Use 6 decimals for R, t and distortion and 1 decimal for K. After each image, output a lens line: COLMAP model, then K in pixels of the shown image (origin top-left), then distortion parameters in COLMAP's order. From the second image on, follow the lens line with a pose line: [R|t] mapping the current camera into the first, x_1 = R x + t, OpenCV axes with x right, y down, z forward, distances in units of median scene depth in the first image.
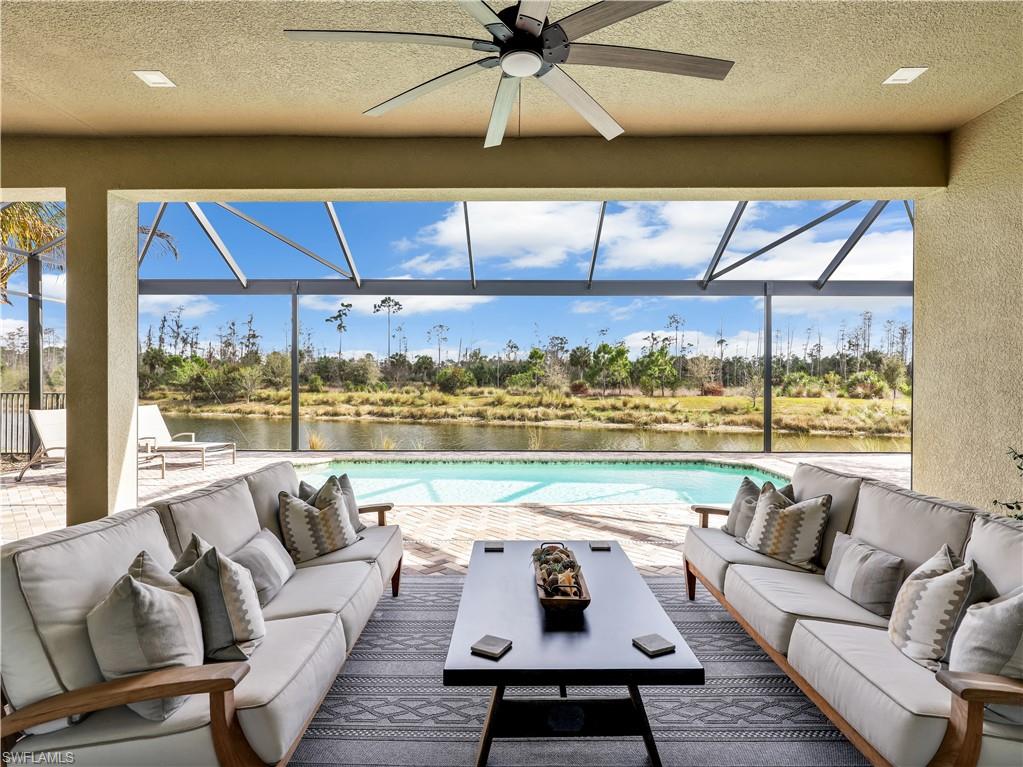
lens RADIAL K [[535.4, 0, 511.5], [0, 535.4, 383.5], [0, 0, 1]] dist [-0.002089, 0.000392]
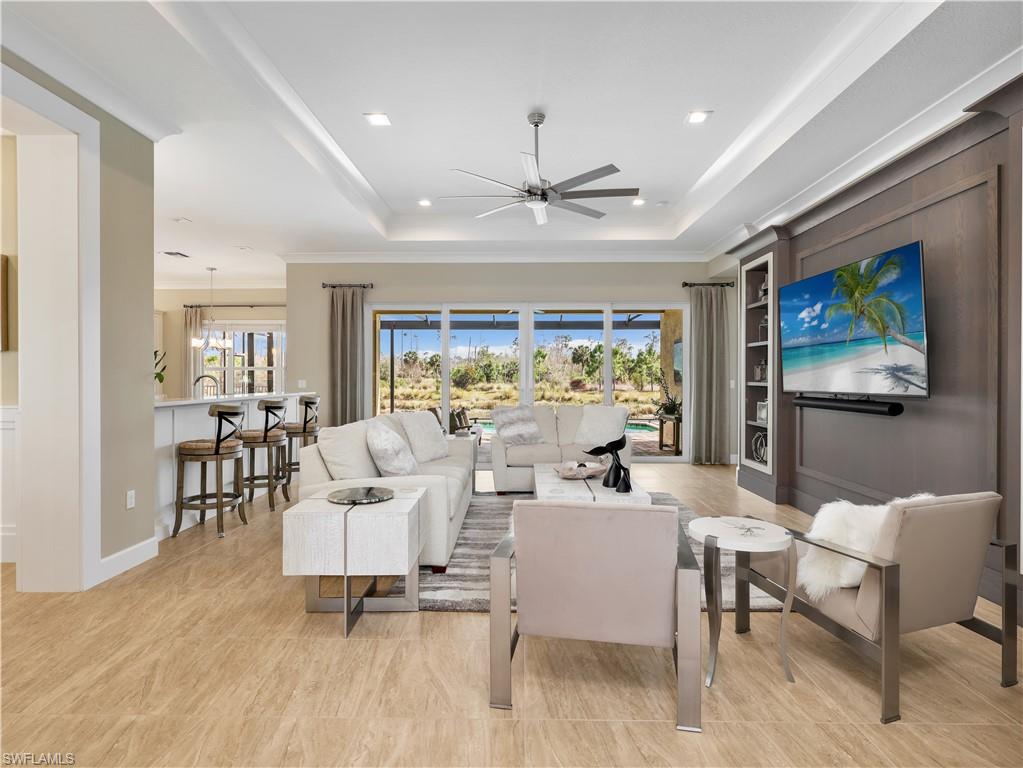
lens RADIAL K [[538.9, 0, 509.6], [0, 538.9, 378.2], [0, 0, 1]] dist [-0.001296, 0.000108]
pose [[0.999862, -0.001842, -0.016540, 0.001858], [0.001801, 0.999995, -0.002531, -0.000675], [0.016545, 0.002501, 0.999860, -0.133776]]
